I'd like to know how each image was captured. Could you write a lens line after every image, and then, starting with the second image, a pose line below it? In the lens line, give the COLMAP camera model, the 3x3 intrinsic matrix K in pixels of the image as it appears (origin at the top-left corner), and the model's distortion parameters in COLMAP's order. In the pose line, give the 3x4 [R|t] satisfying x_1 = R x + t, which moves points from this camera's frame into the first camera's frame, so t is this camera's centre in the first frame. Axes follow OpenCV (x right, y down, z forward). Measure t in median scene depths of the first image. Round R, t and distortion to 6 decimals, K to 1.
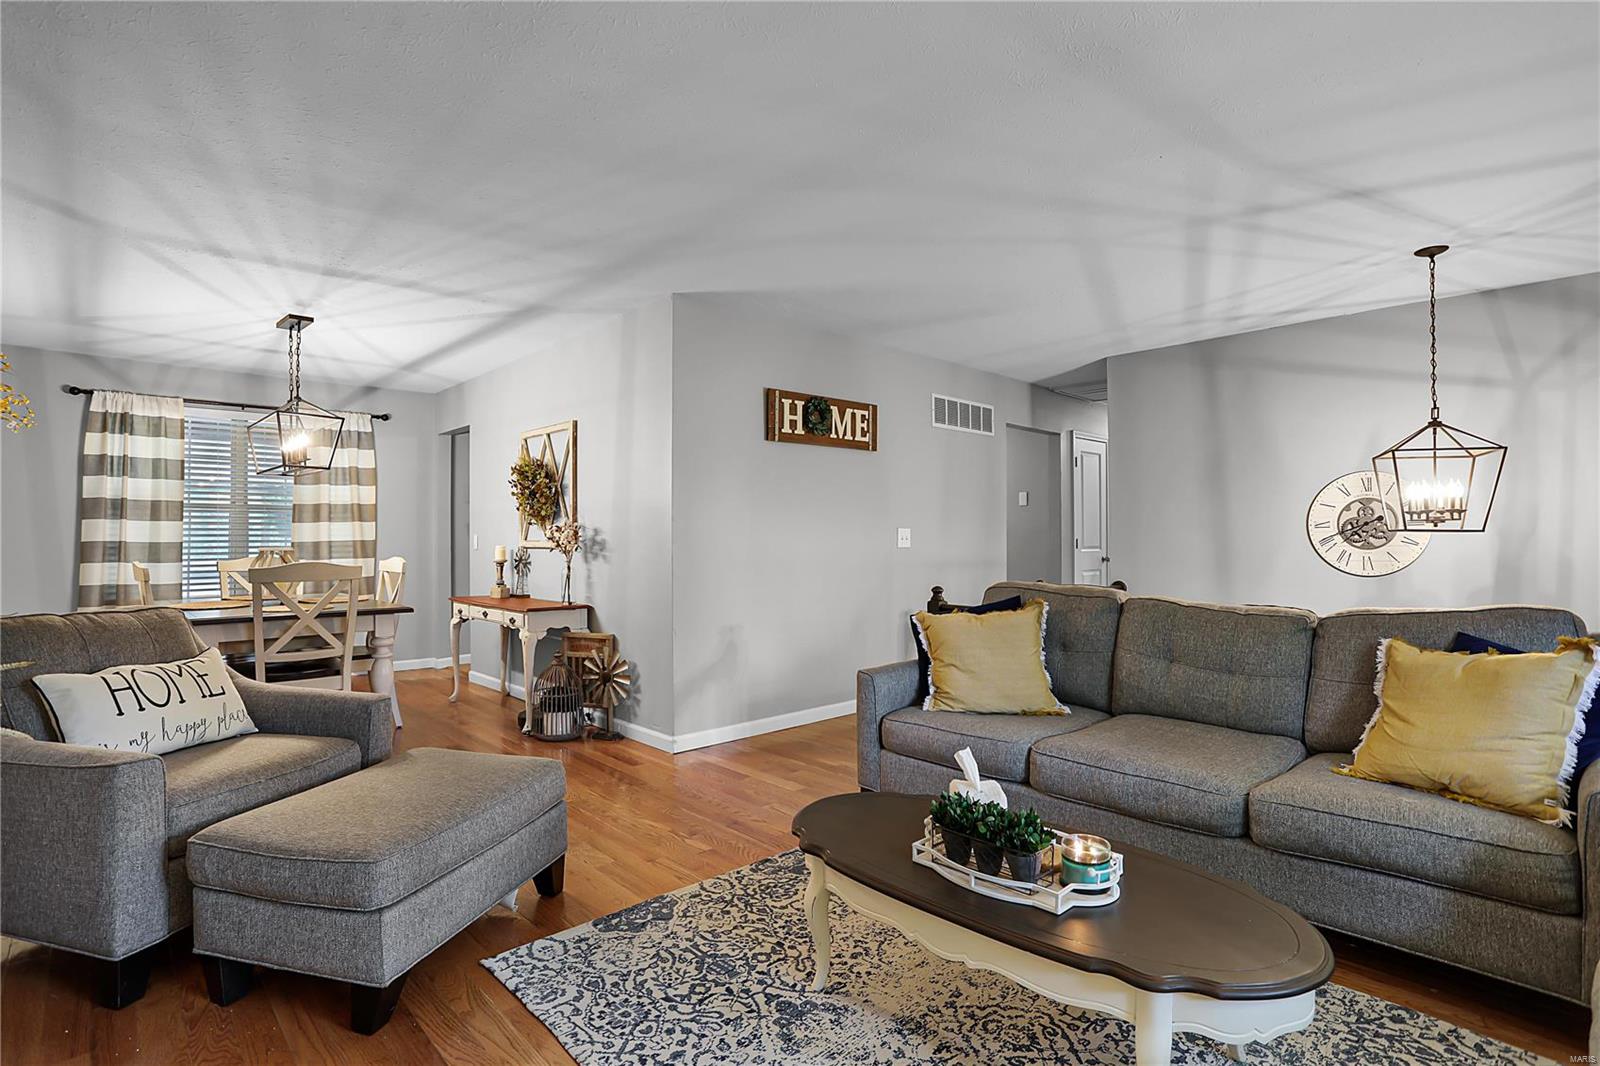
lens RADIAL K [[774.8, 0, 791.7], [0, 774.8, 533.7], [0, 0, 1]] dist [-0.040572, 0.000150]
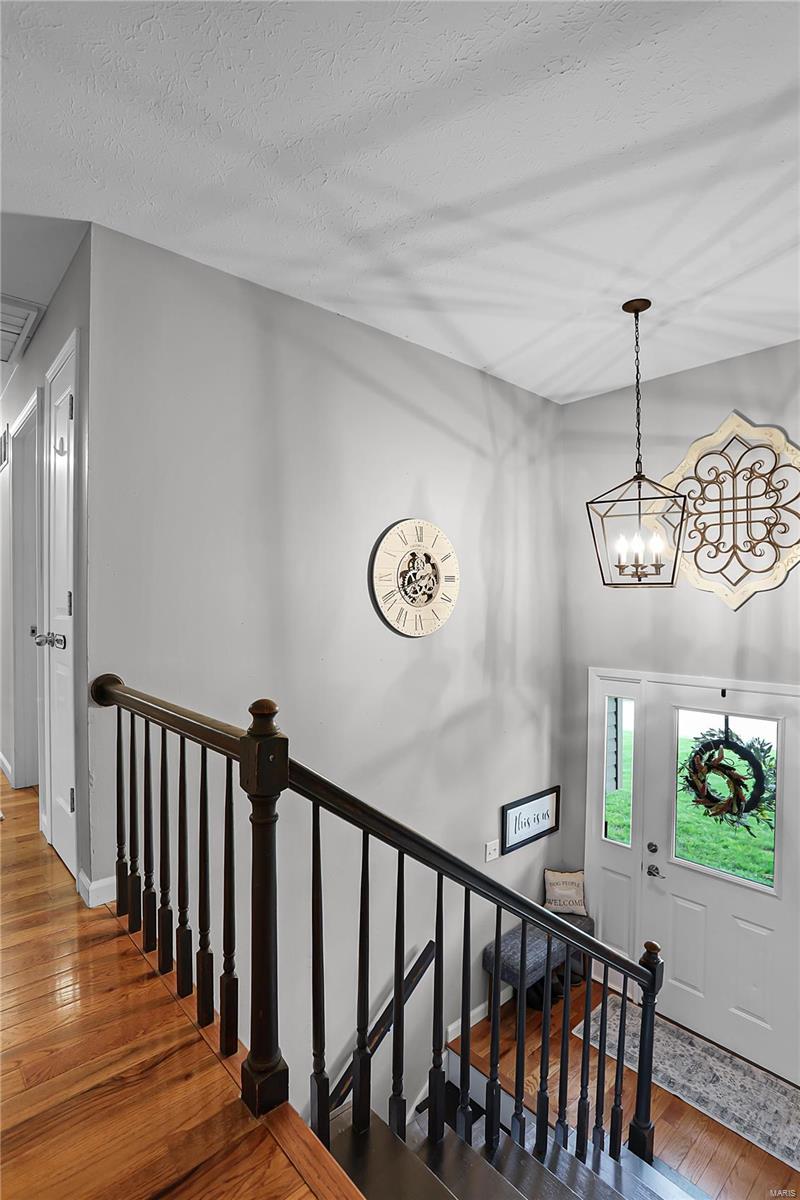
lens RADIAL K [[593.3, 0, 400.0], [0, 593.3, 600.0], [0, 0, 1]] dist [-0.081110, 0.039828]
pose [[0.021182, 0.011297, 0.999712, 0.076233], [-0.006567, 0.999916, -0.011160, 0.024940], [-0.999754, -0.006328, 0.021255, 1.234573]]
